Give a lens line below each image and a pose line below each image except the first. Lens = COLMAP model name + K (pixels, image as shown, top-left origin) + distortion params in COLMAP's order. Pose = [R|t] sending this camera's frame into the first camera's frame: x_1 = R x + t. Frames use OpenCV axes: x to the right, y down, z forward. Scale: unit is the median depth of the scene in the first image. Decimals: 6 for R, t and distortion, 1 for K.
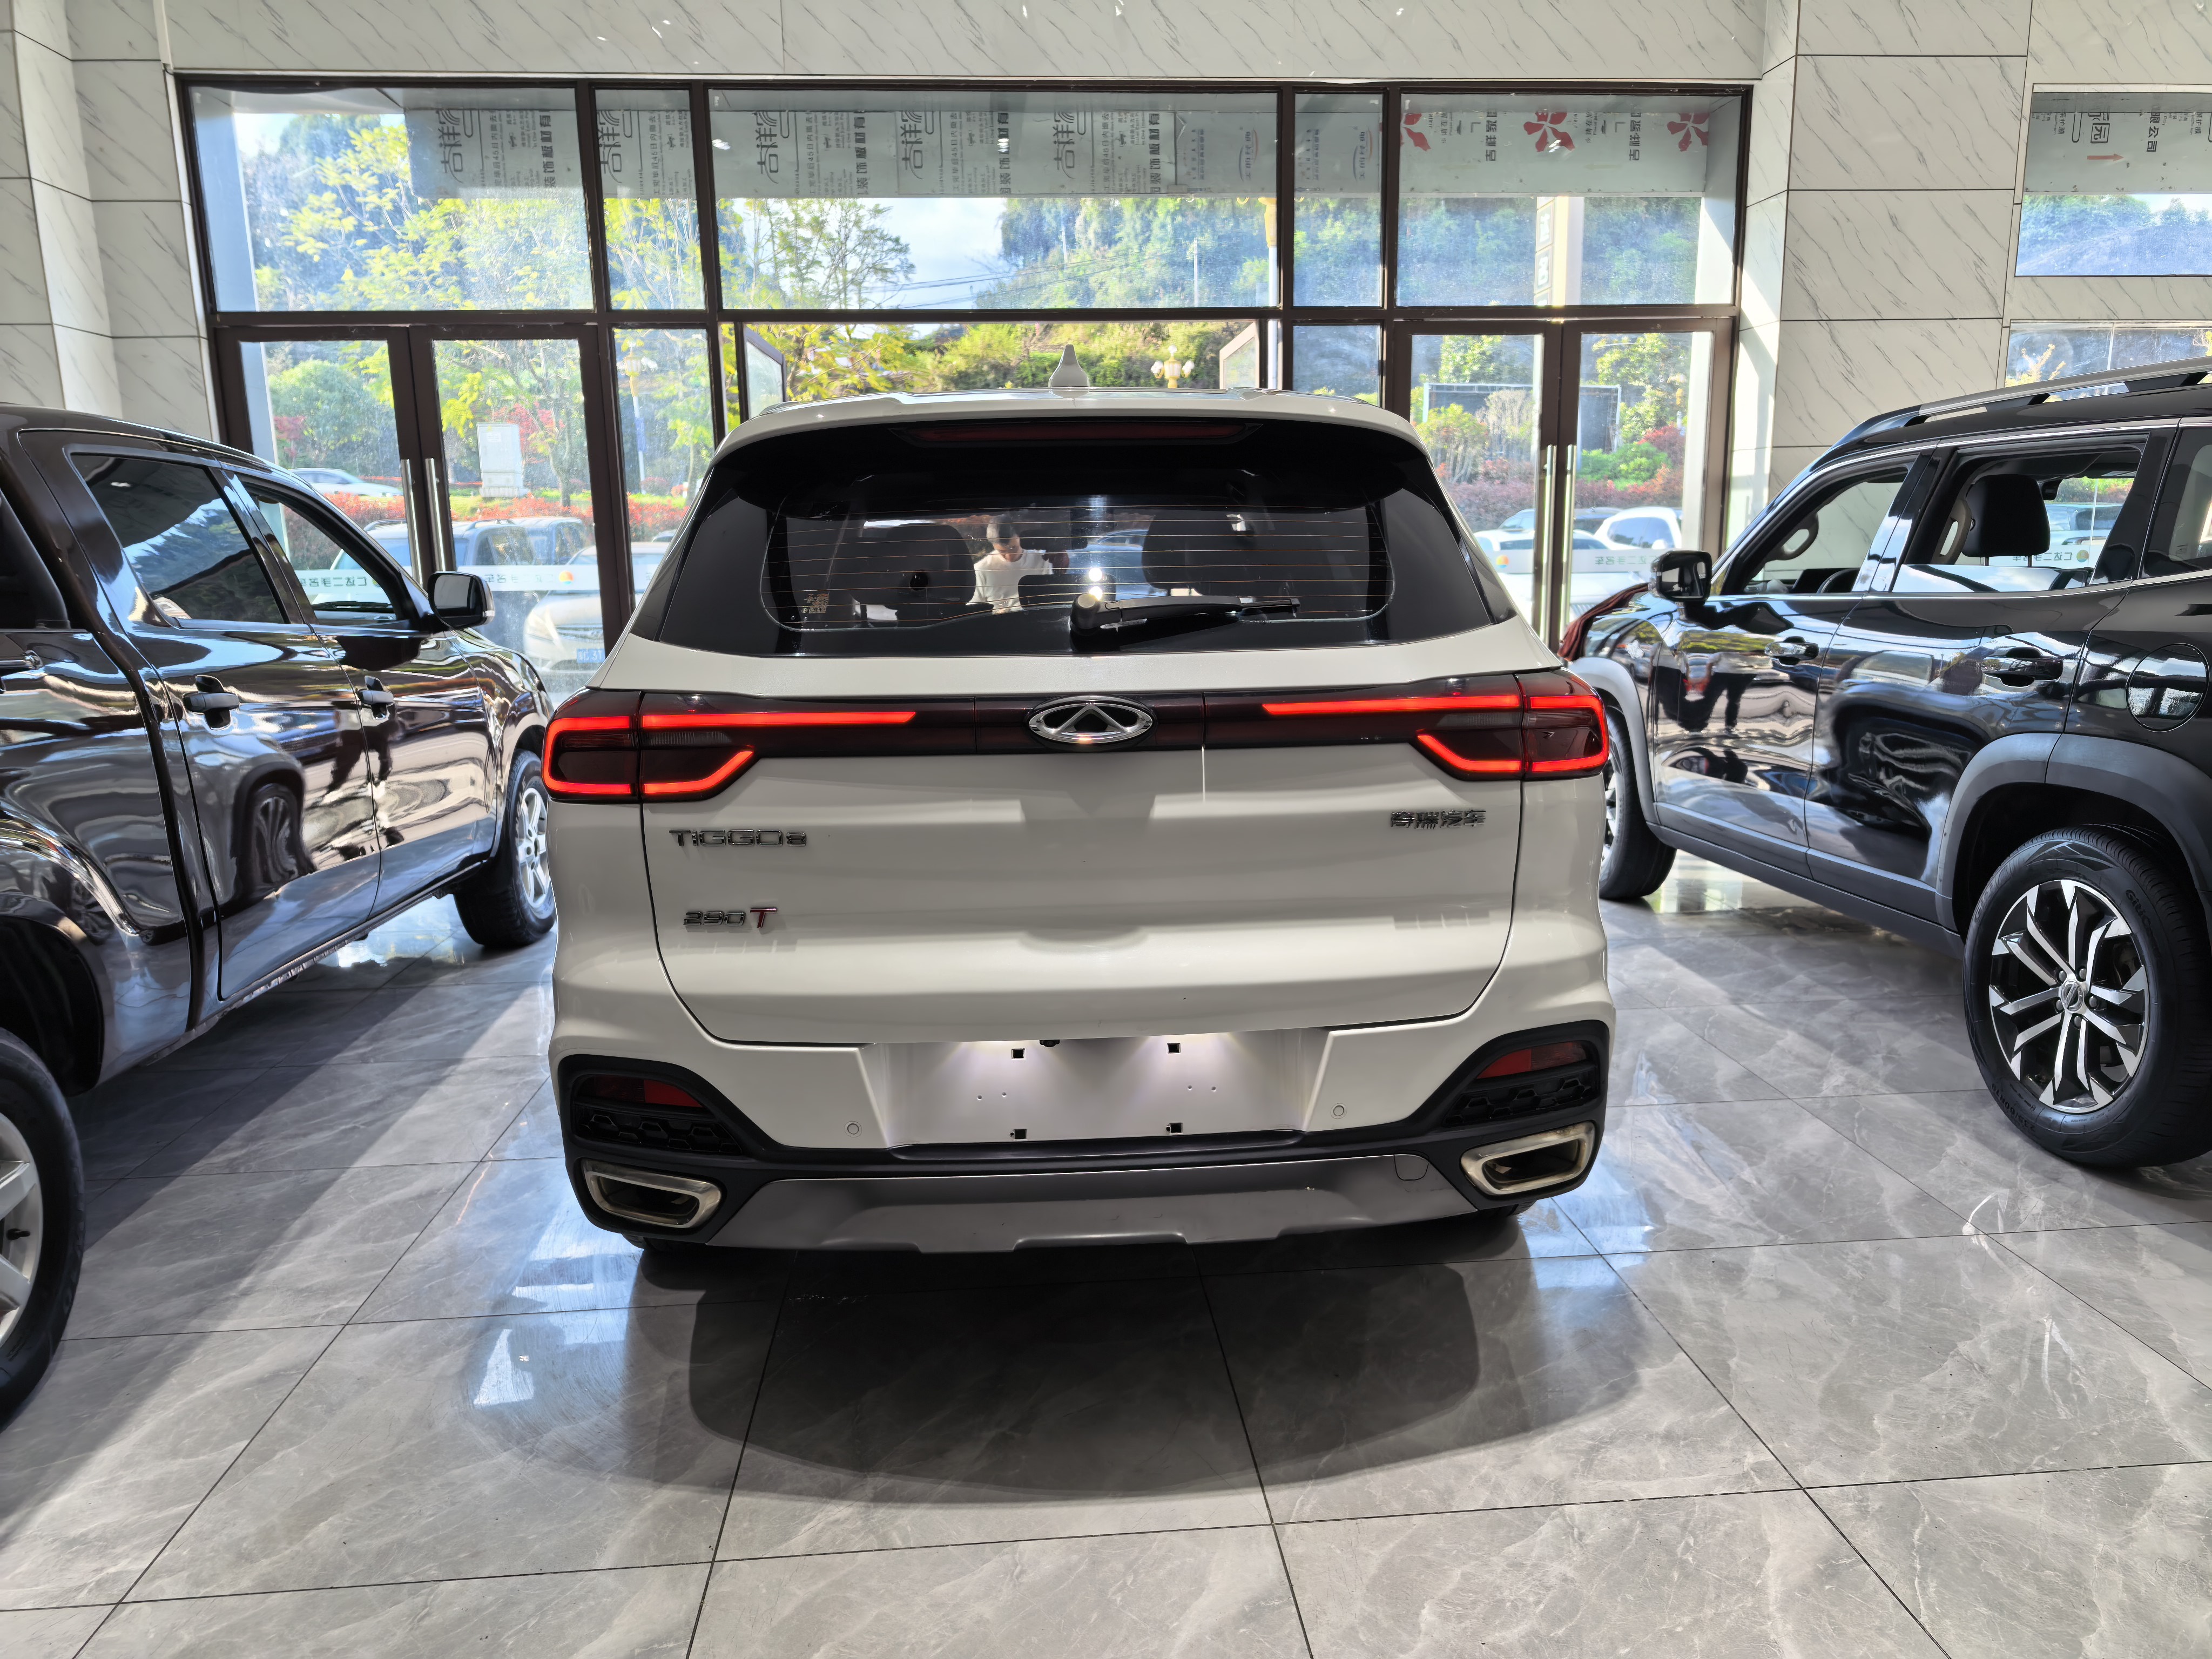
lens RADIAL K [[1592.3, 0, 1130.4], [0, 1592.3, 857.1], [0, 0, 1]] dist [0.021323, -0.018273]
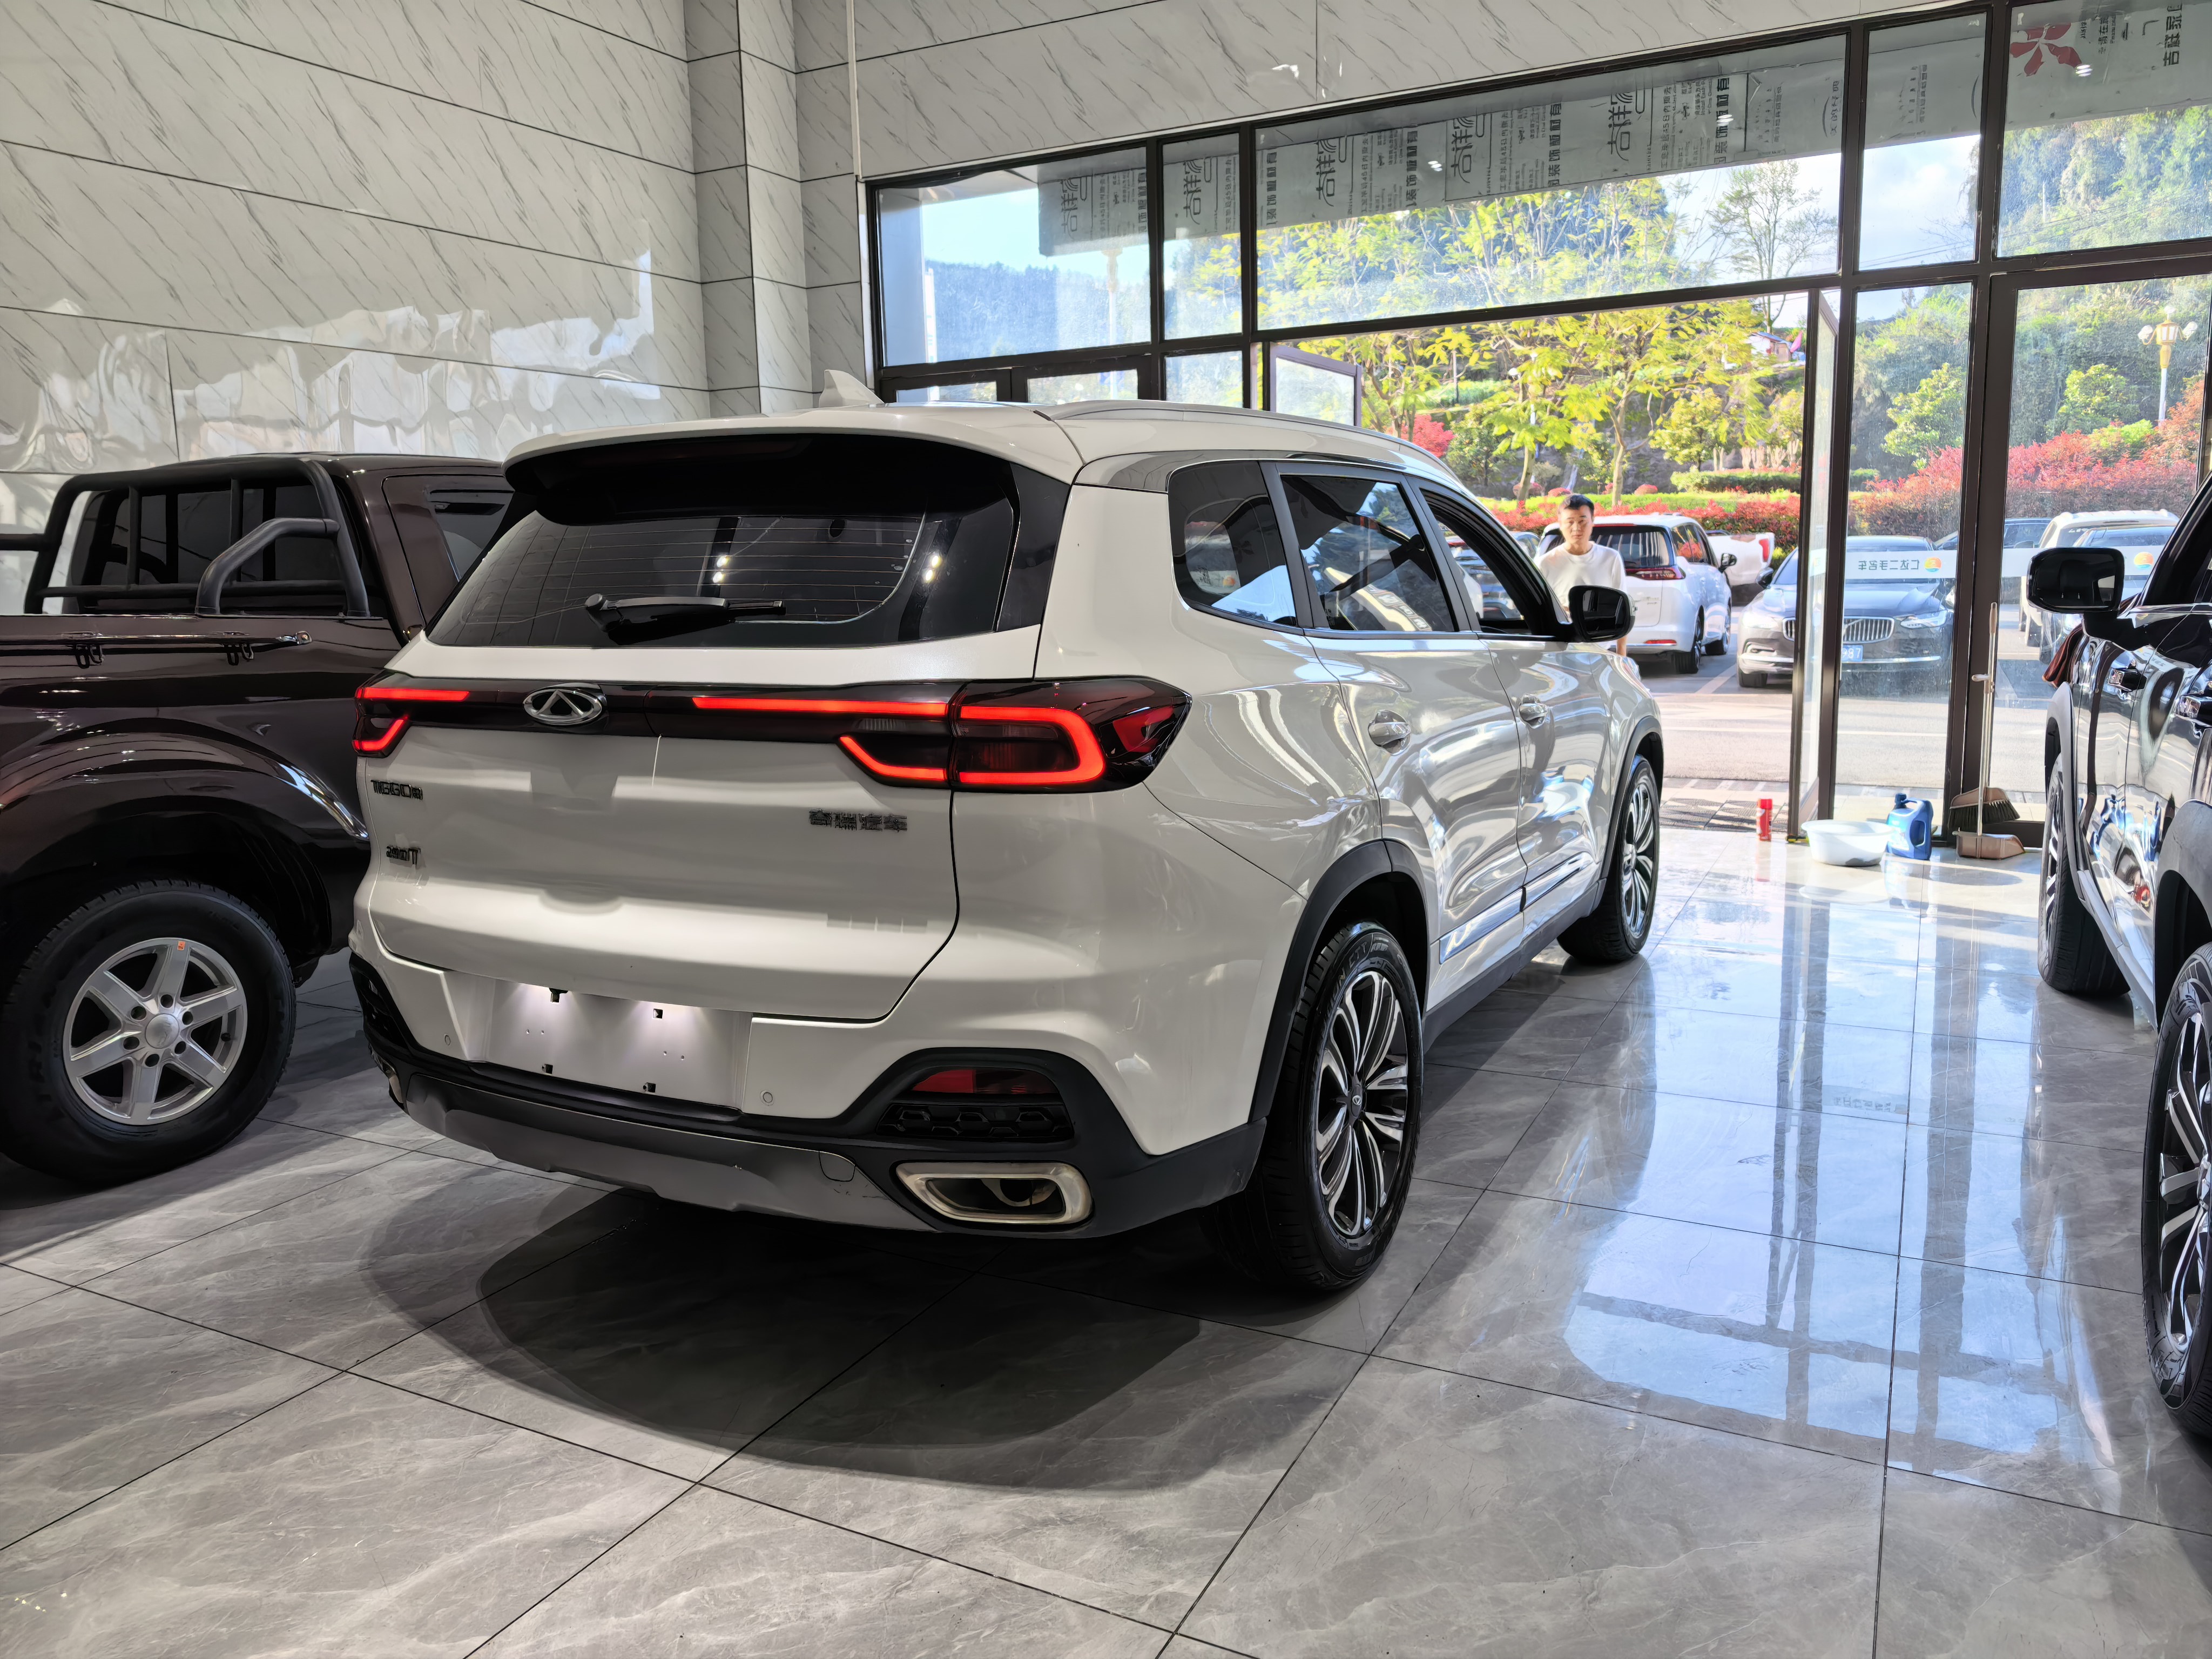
lens RADIAL K [[1592.3, 0, 1105.4], [0, 1592.3, 782.7], [0, 0, 1]] dist [0.021323, -0.018273]
pose [[0.843794, 0.068949, -0.532220, 0.401272], [-0.093736, 0.995403, -0.019656, -0.020166], [0.528418, 0.066474, 0.846378, 0.108698]]
